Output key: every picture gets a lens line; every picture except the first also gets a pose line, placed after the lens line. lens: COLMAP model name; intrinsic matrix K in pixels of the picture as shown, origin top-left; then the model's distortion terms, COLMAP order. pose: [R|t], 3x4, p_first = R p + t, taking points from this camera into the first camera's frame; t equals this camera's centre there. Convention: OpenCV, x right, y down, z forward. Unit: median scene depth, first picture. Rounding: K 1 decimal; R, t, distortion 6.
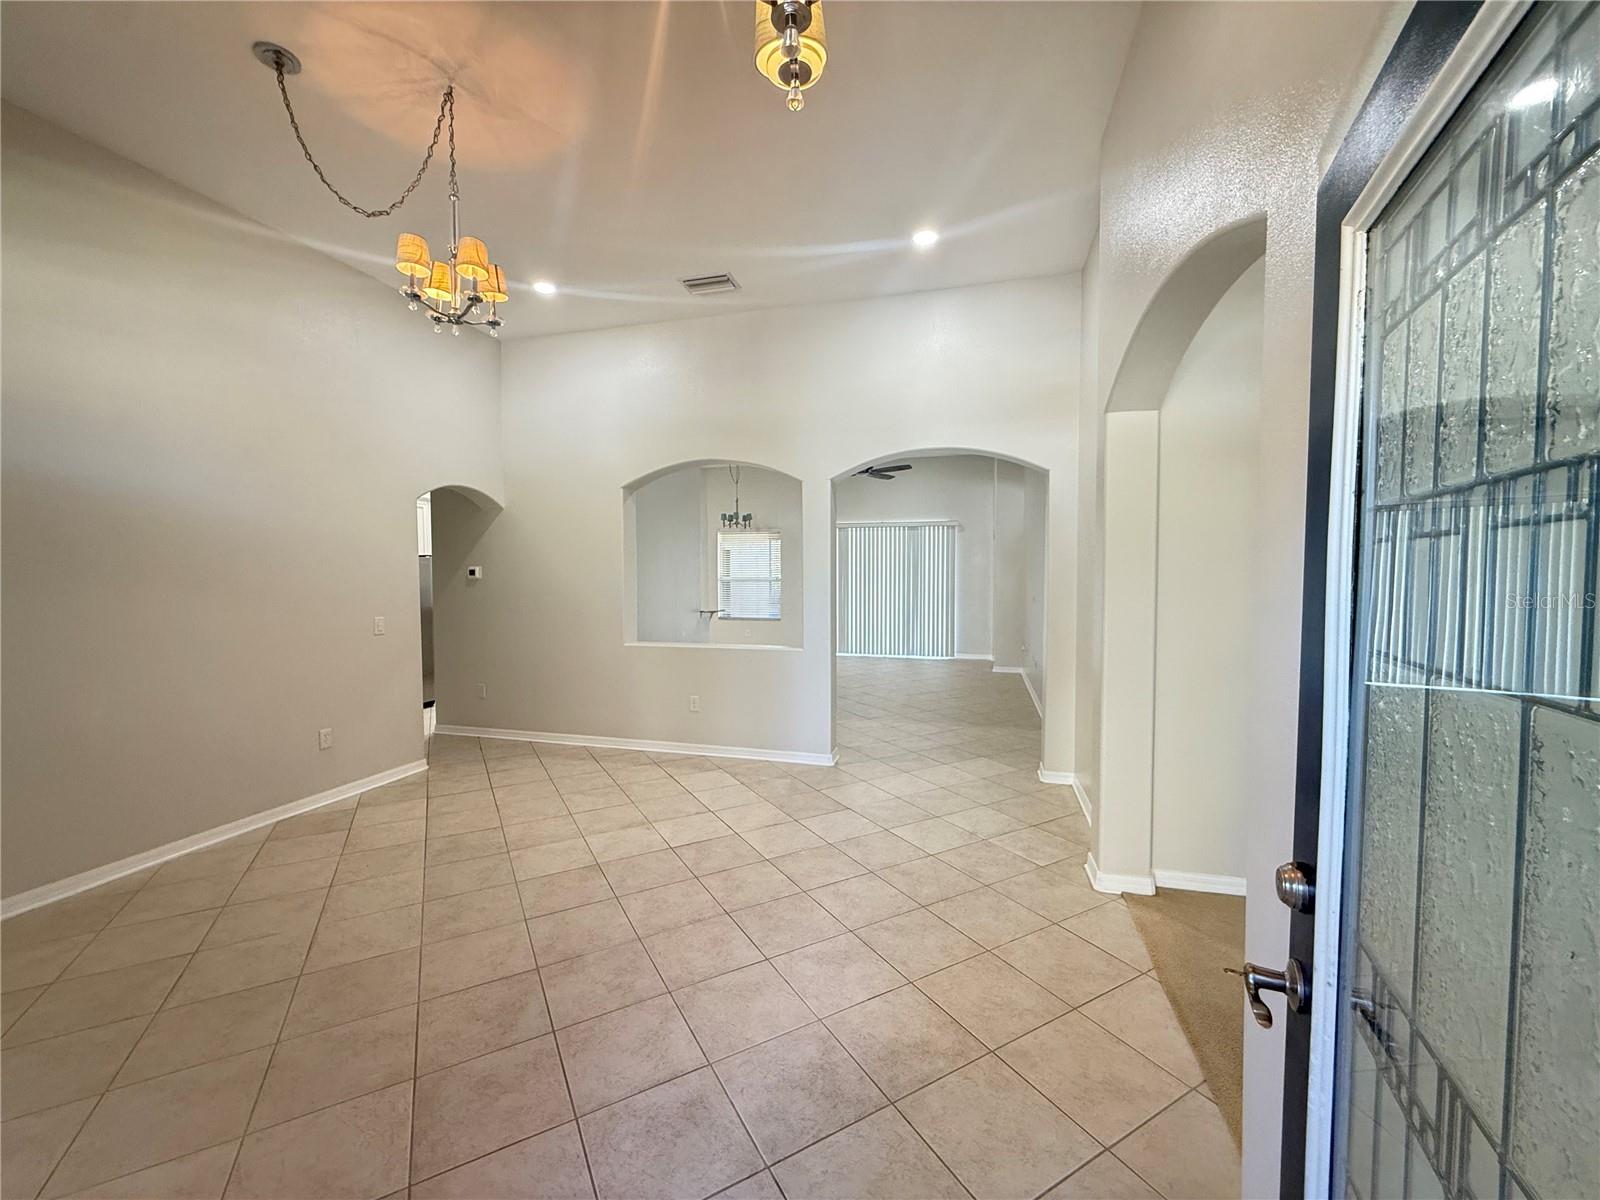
lens RADIAL K [[637.0, 0, 800.0], [0, 637.0, 600.0], [0, 0, 1]] dist [-0.000389, -0.000051]
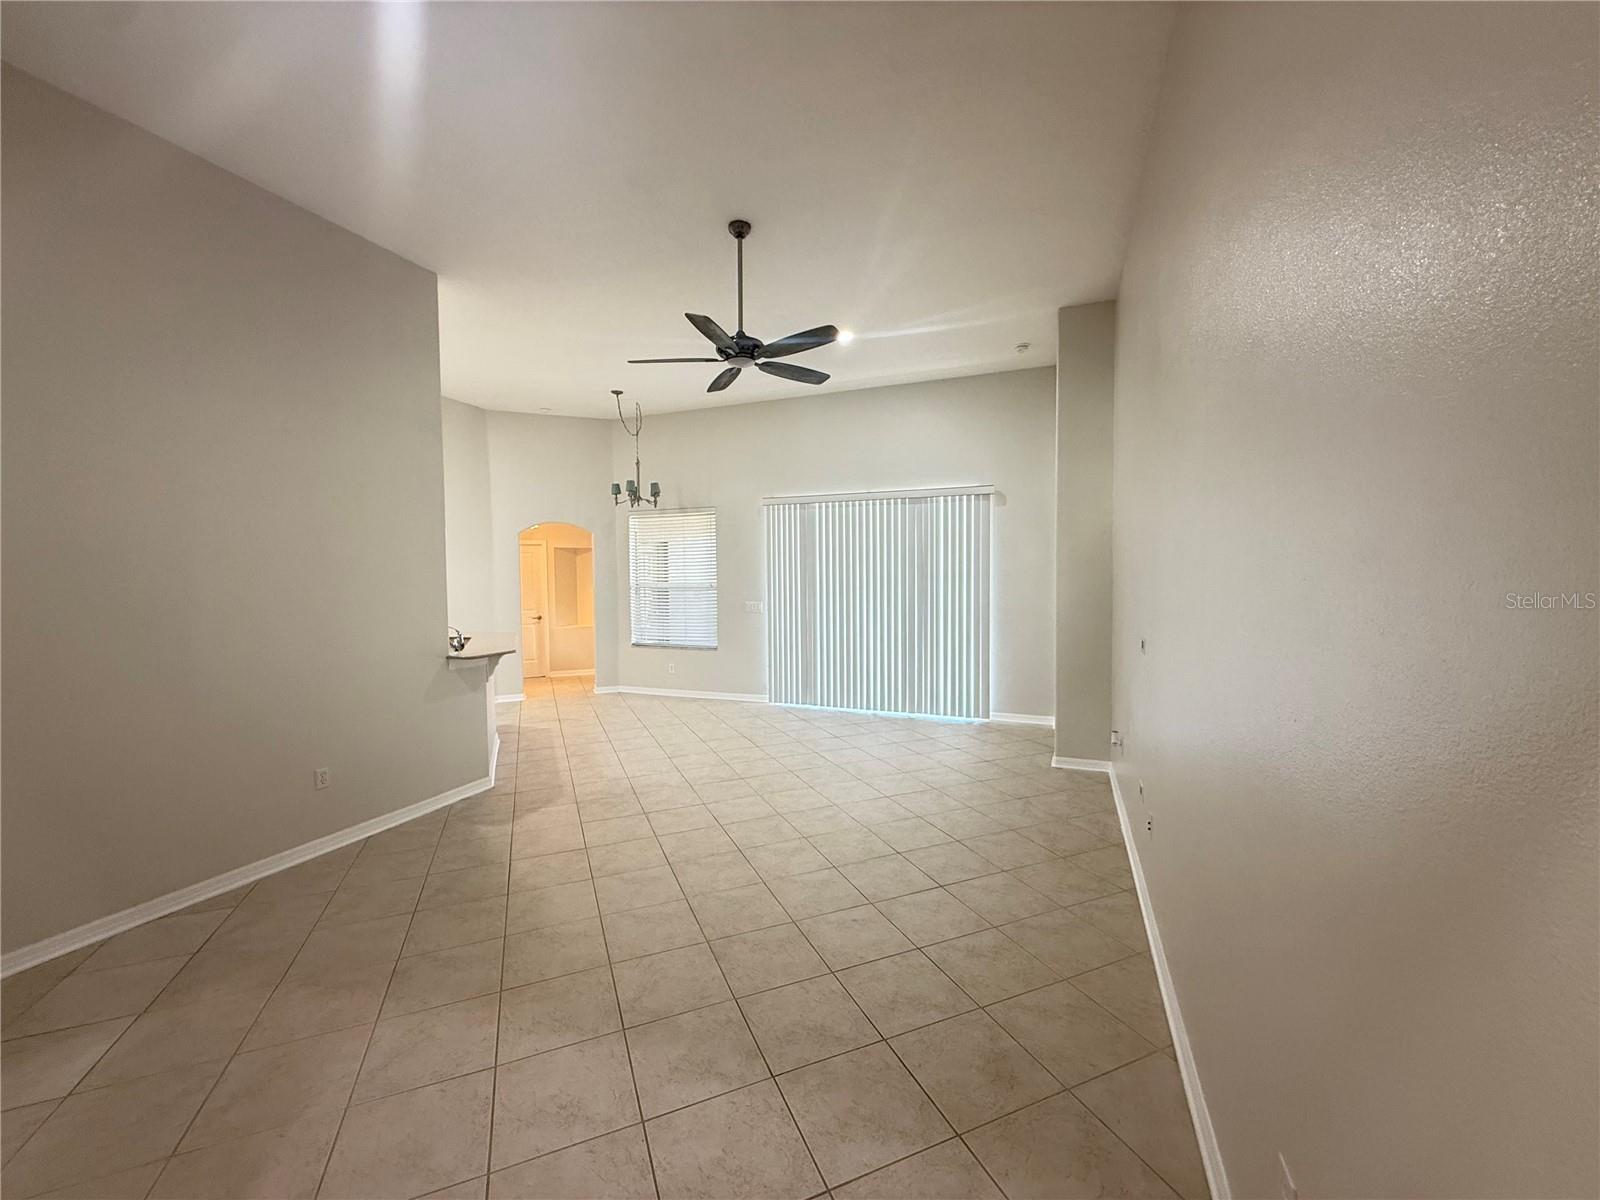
lens RADIAL K [[654.2, 0, 800.0], [0, 654.2, 600.0], [0, 0, 1]] dist [-0.000218, 0.000002]
pose [[0.995306, -0.003795, -0.096705, 0.123388], [0.003093, 0.999968, -0.007404, -0.014990], [0.096730, 0.007070, 0.995286, 0.371548]]
